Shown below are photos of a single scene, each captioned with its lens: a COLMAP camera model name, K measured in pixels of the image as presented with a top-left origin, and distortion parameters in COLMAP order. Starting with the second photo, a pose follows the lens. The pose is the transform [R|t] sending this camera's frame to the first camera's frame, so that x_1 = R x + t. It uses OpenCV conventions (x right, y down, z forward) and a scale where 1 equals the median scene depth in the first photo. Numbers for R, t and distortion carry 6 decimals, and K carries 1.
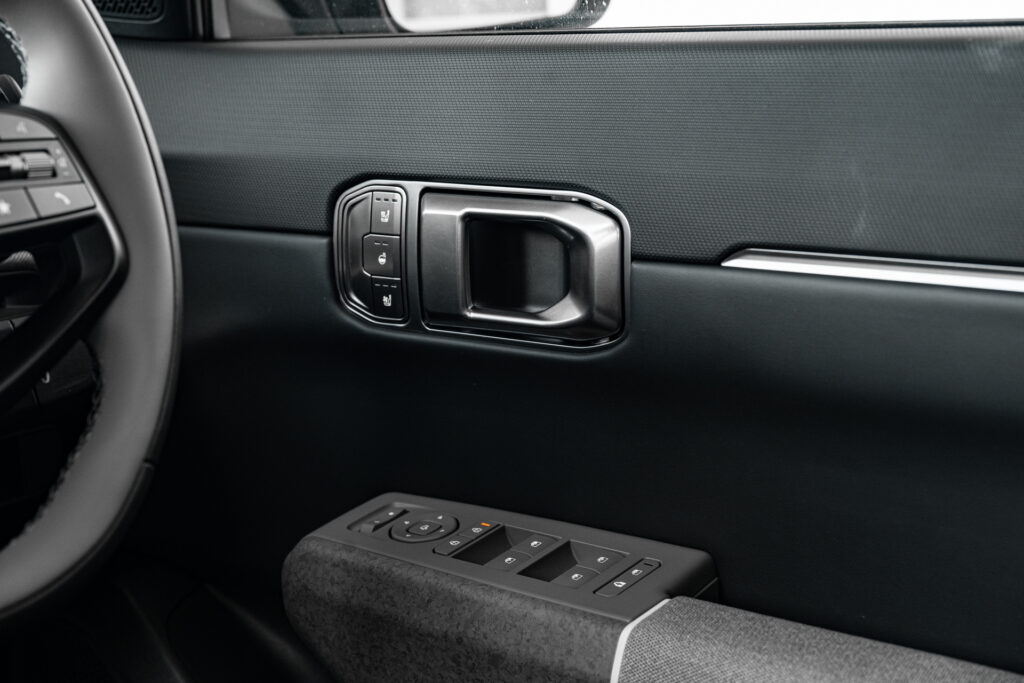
lens RADIAL K [[1744.3, 0, 513.2], [0, 1744.3, 342.1], [0, 0, 1]] dist [-0.011367, 0.000000]
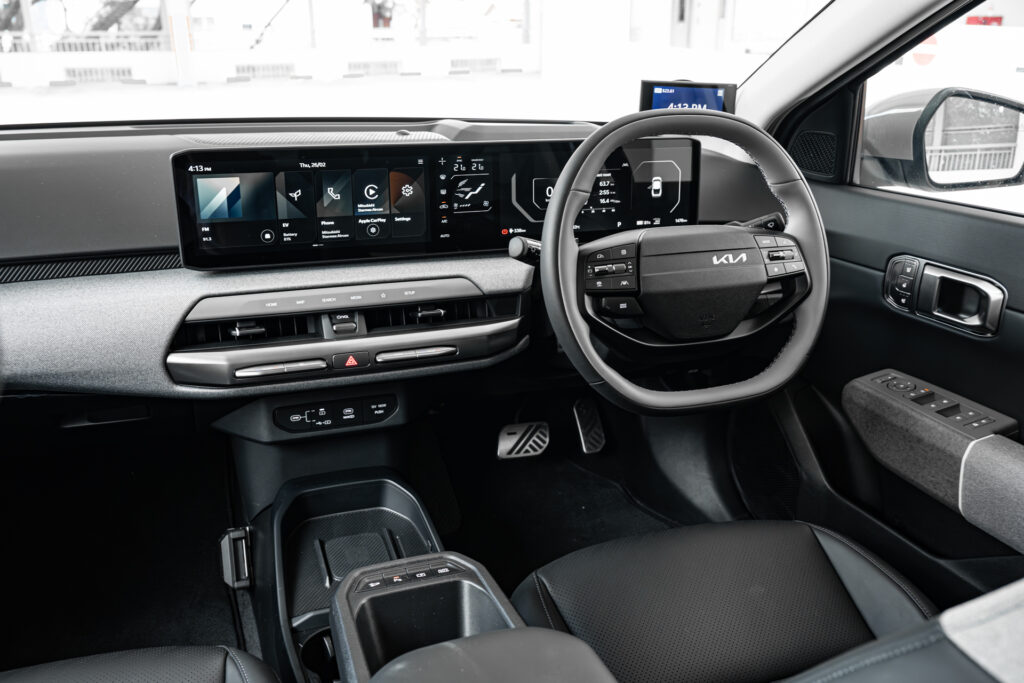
lens RADIAL K [[883.9, 0, 514.0], [0, 883.9, 339.8], [0, 0, 1]] dist [0.010940, 0.009636]
pose [[0.873223, 0.186675, -0.450149, 0.030346], [-0.121335, 0.977917, 0.170167, -0.129845], [0.471974, -0.093975, 0.876589, -0.498075]]
